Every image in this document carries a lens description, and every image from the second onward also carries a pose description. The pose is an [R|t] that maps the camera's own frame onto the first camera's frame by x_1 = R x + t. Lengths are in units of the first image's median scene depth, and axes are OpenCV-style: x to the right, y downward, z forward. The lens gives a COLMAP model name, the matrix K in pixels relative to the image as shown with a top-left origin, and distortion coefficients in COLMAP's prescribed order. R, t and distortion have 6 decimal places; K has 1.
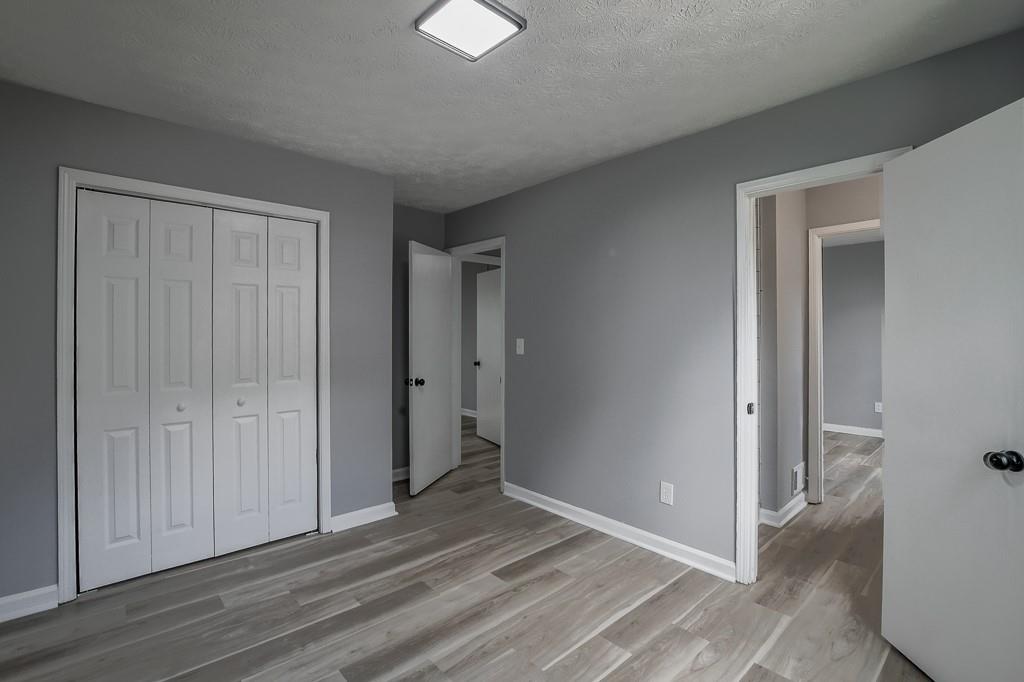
lens RADIAL K [[459.2, 0, 514.3], [0, 459.2, 345.3], [0, 0, 1]] dist [-0.023296, 0.000571]
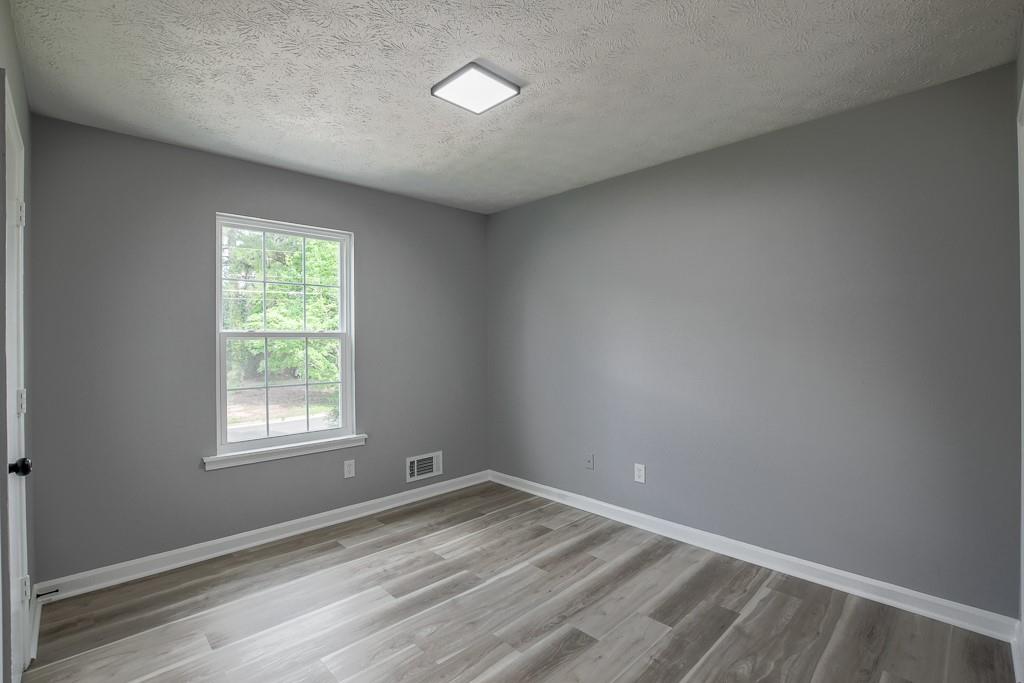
lens RADIAL K [[459.2, 0, 514.3], [0, 459.2, 345.8], [0, 0, 1]] dist [-0.023296, 0.000571]
pose [[-0.999533, 0.005443, -0.030064, -0.142266], [0.005229, 0.999961, 0.007167, -0.017454], [0.030102, 0.007006, -0.999522, 1.997465]]
